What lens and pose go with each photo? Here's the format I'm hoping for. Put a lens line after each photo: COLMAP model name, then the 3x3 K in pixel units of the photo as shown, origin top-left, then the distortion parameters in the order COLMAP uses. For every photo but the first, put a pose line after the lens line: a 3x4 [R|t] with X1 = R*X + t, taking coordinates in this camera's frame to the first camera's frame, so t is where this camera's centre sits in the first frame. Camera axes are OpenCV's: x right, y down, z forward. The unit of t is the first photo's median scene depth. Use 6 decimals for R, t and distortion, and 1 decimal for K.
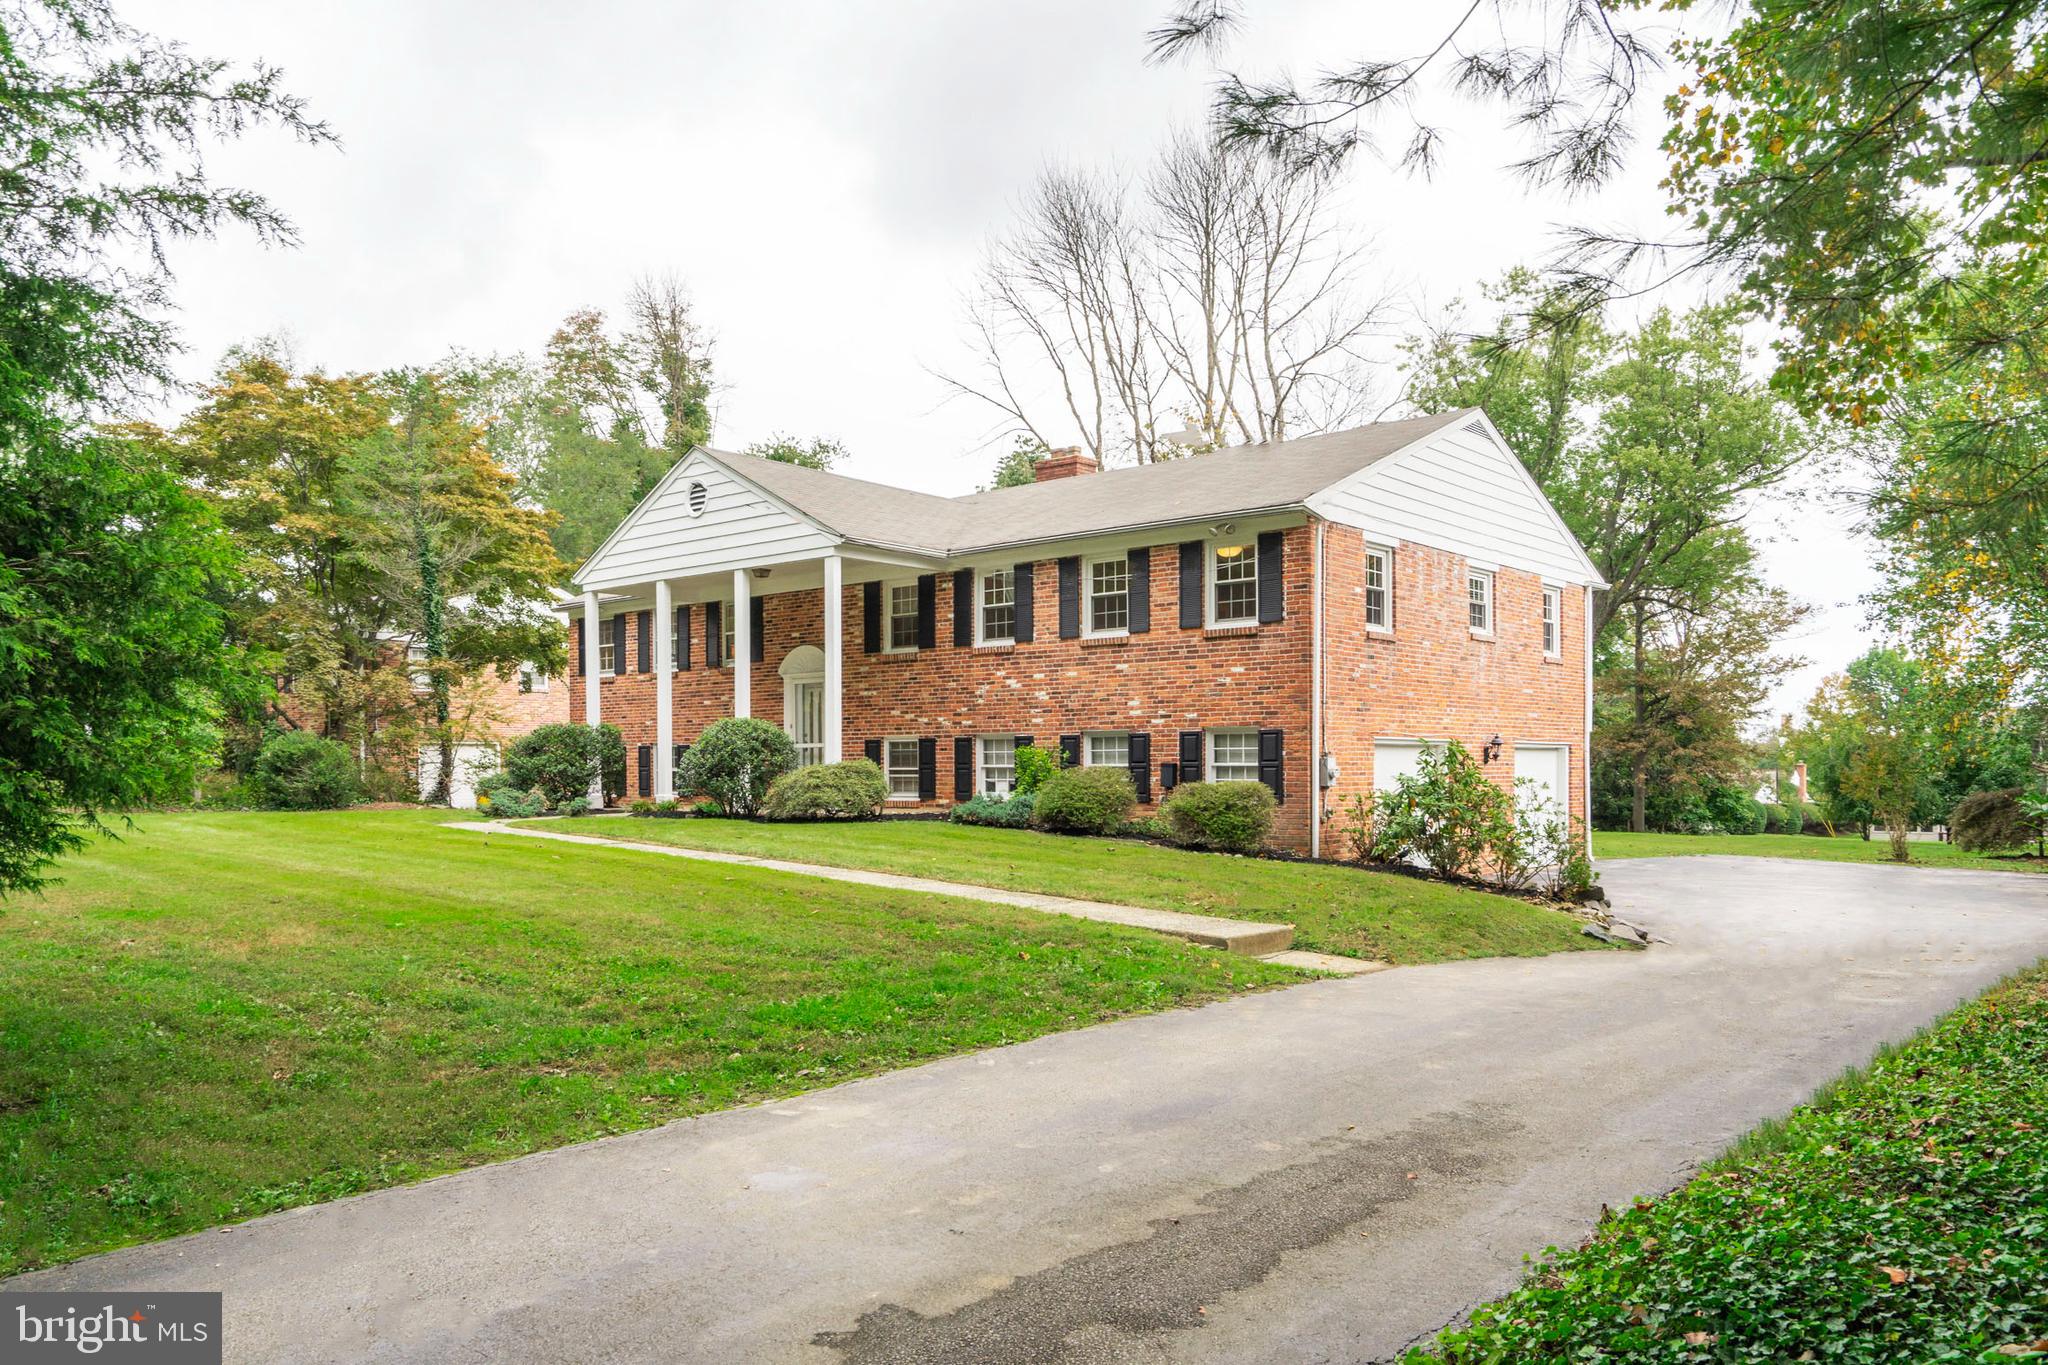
lens RADIAL K [[1416.0, 0, 1016.0], [0, 1416.0, 757.4], [0, 0, 1]] dist [0.004934, 0.000347]
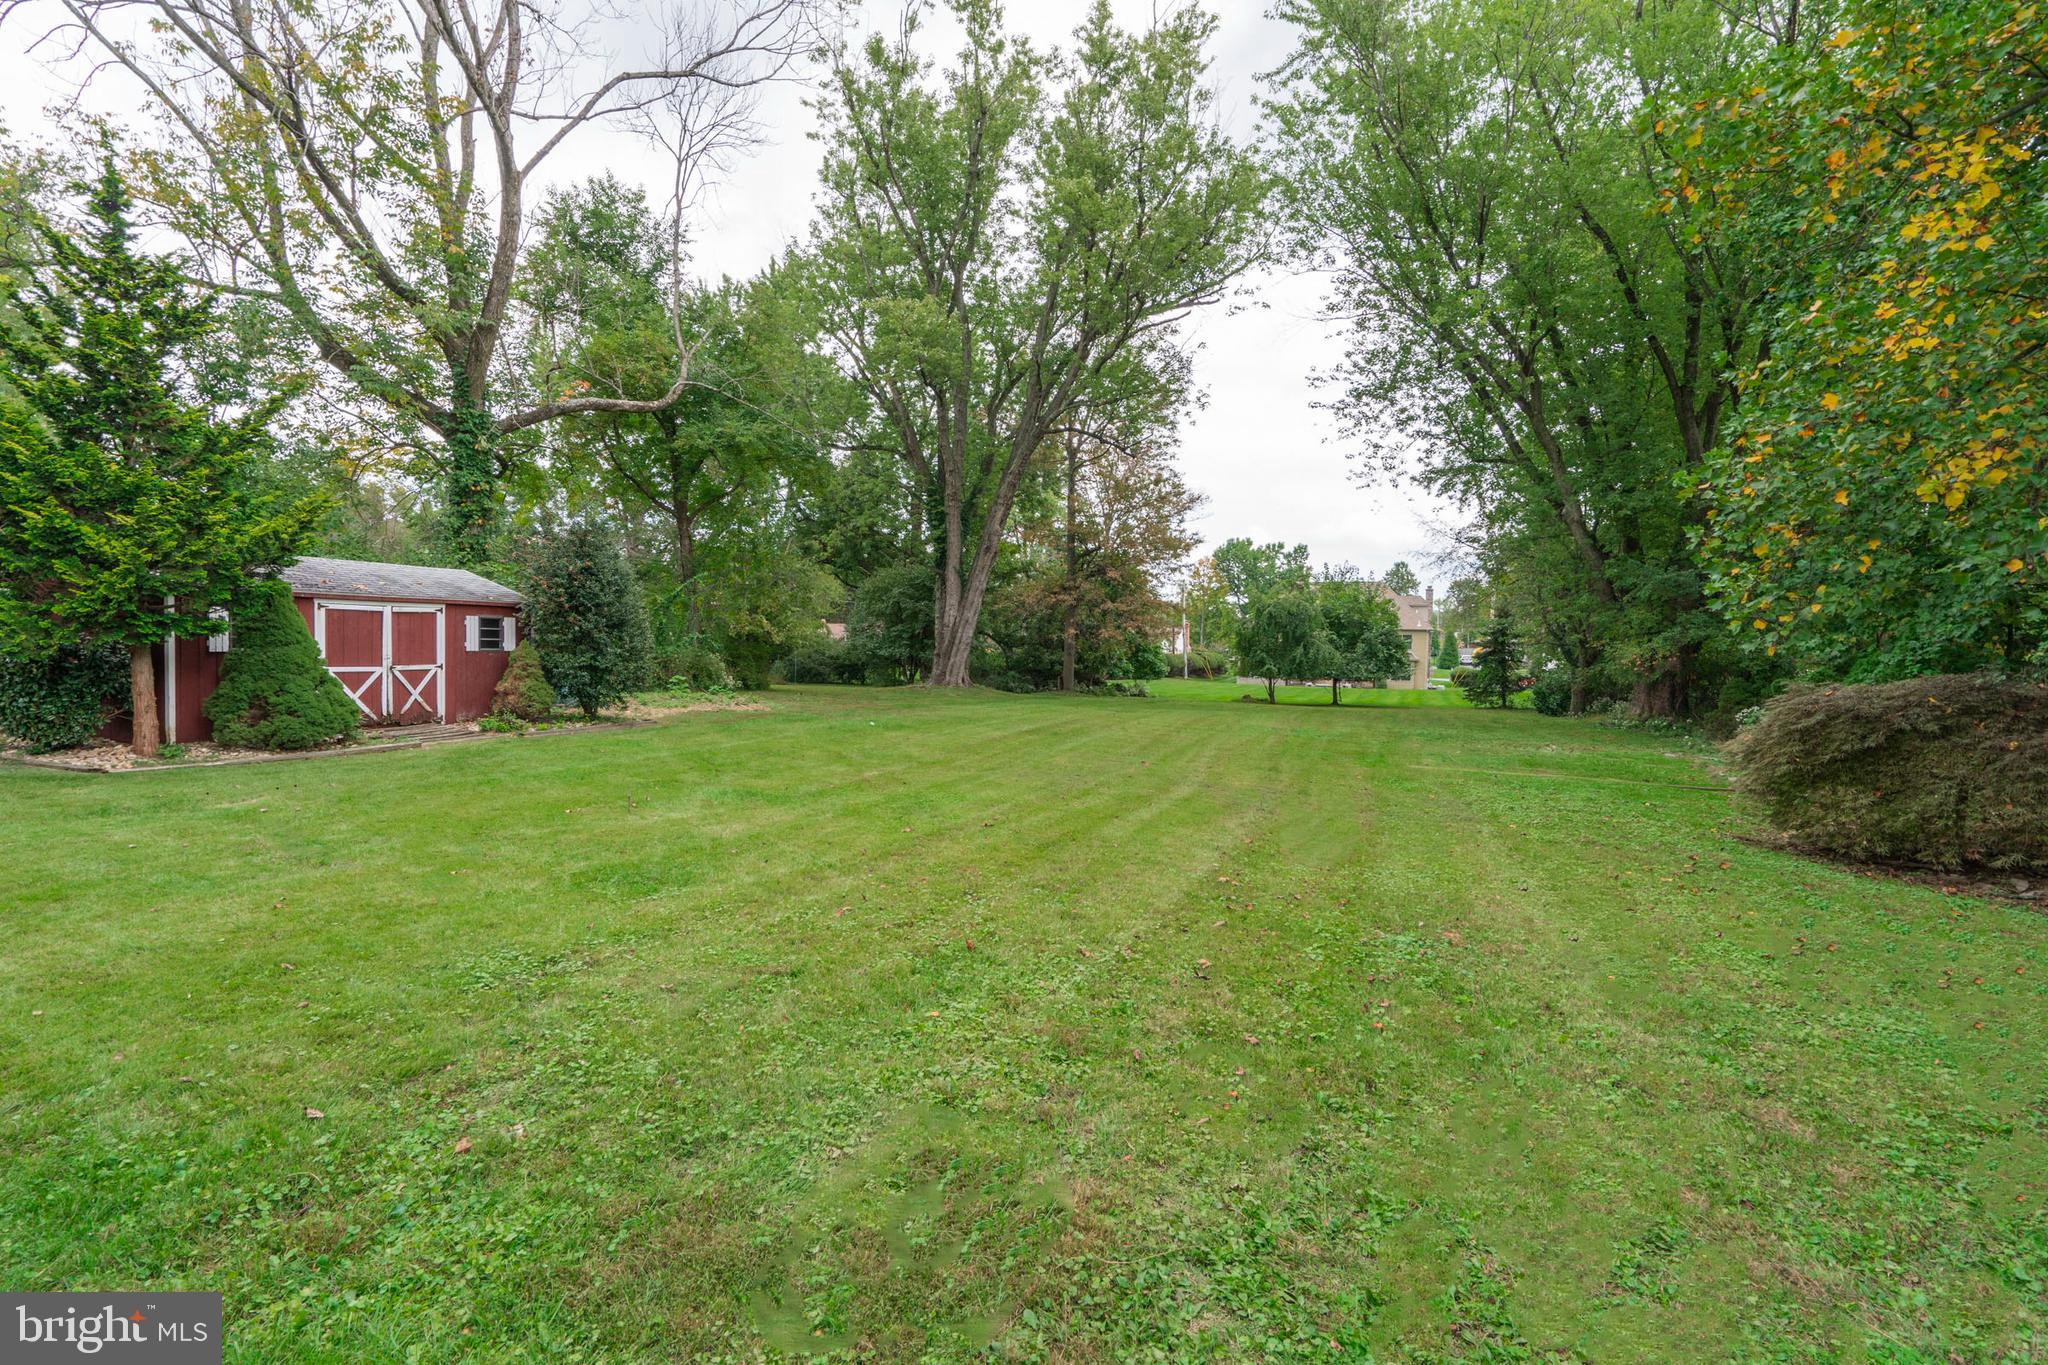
lens RADIAL K [[993.8, 0, 1021.8], [0, 993.8, 674.1], [0, 0, 1]] dist [0.001111, 0.000005]
pose [[0.935664, -0.008097, 0.352798, 0.160626], [-0.012099, 0.998413, 0.055003, 0.005546], [-0.352683, -0.055732, 0.934082, 0.356030]]
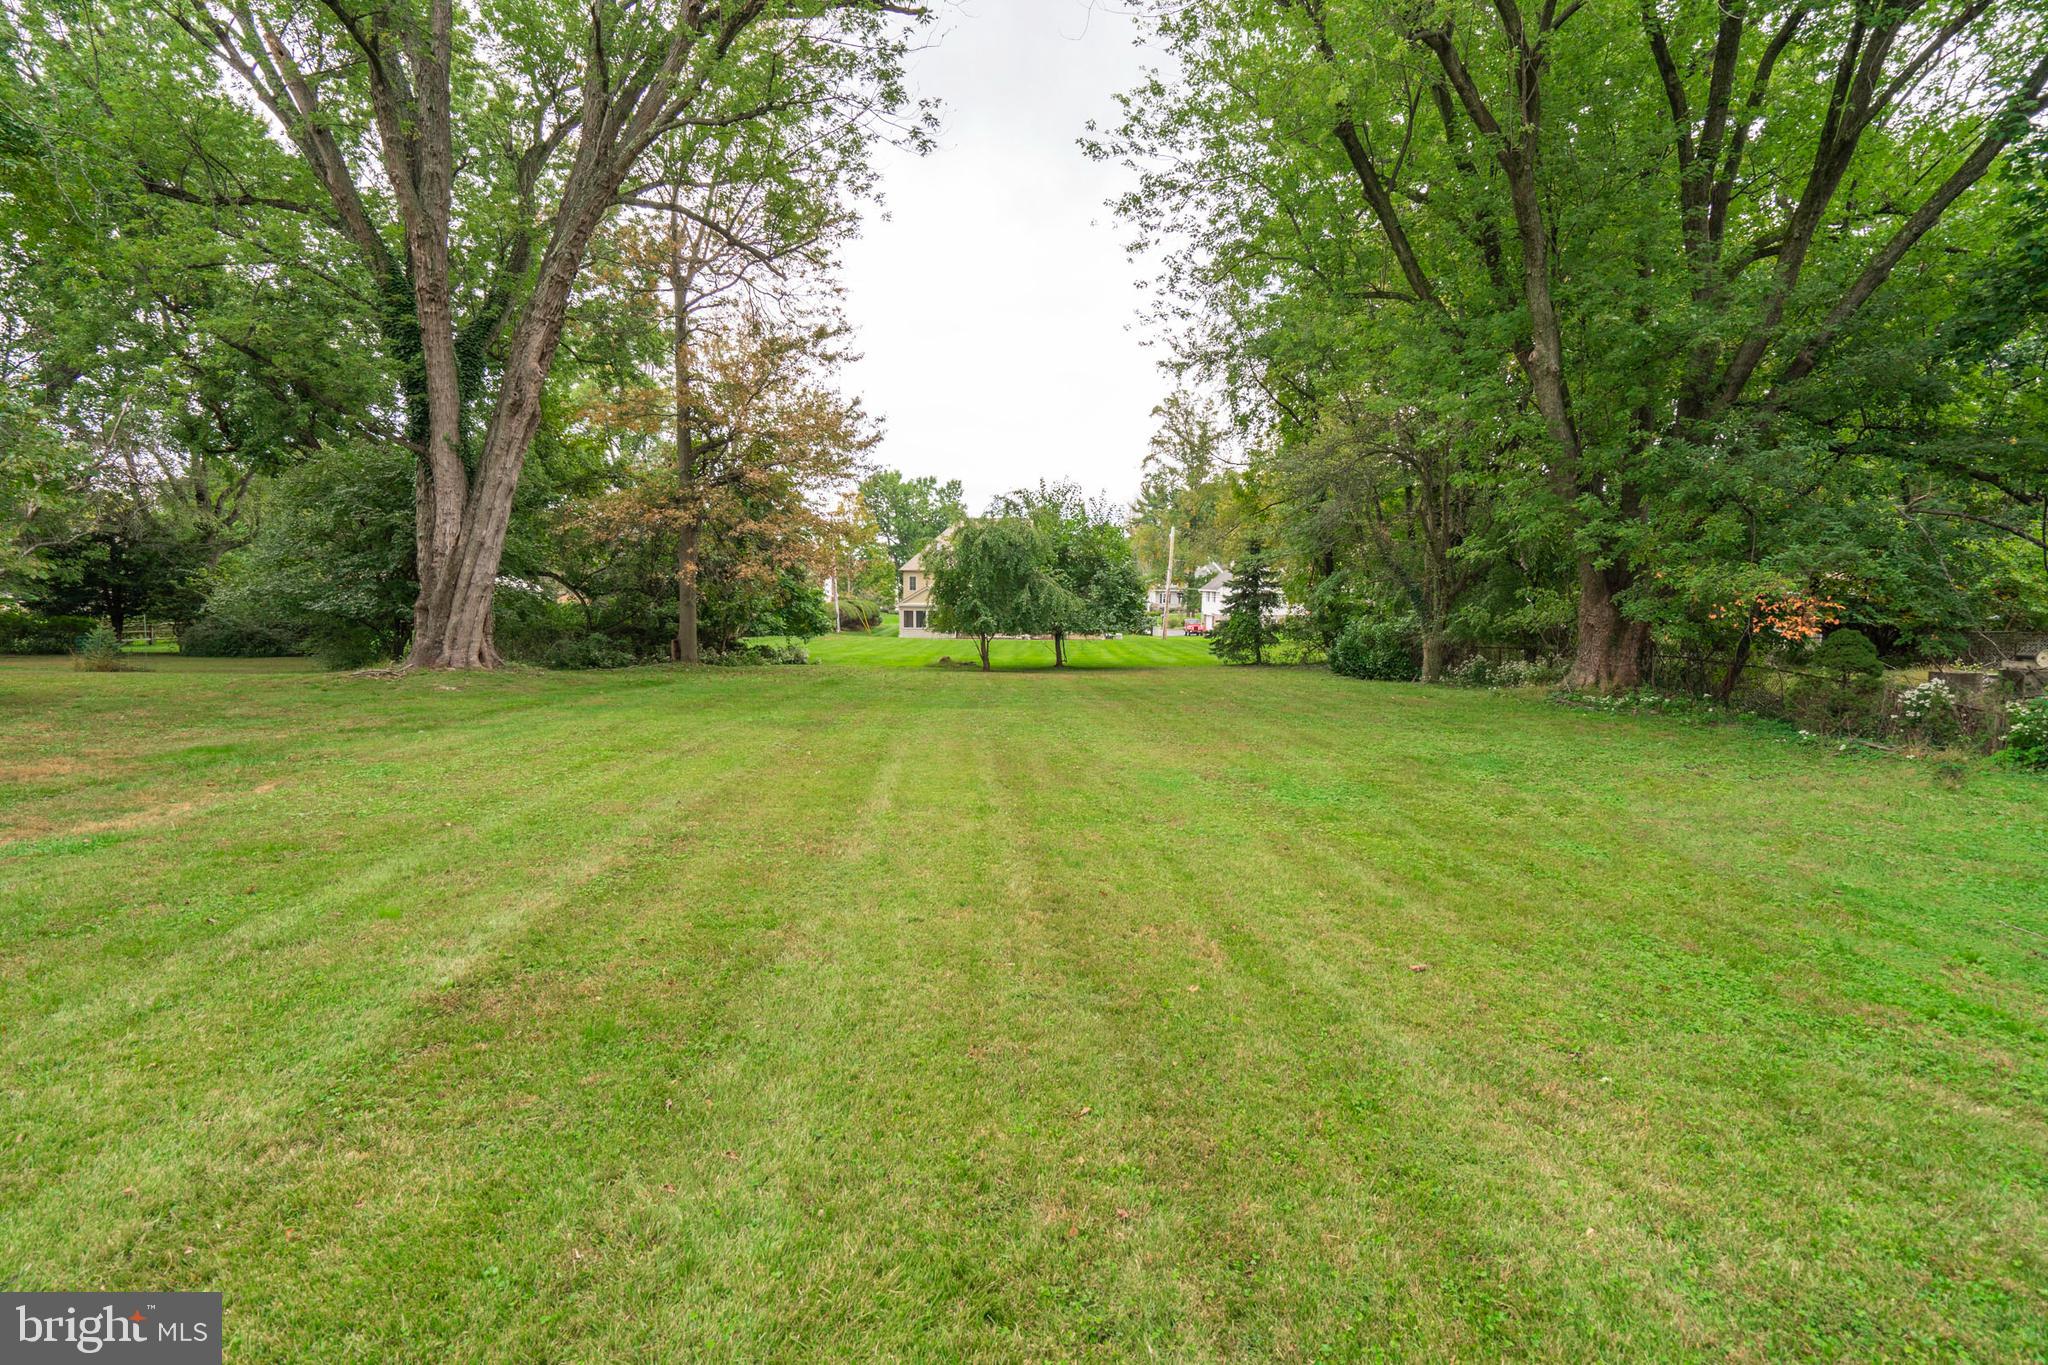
lens RADIAL K [[993.8, 0, 1020.9], [0, 993.8, 688.2], [0, 0, 1]] dist [0.001111, 0.000005]
pose [[0.745953, -0.068889, 0.662426, 0.243166], [-0.011040, 0.993220, 0.115723, 0.012918], [-0.665907, -0.093637, 0.740135, 0.544844]]
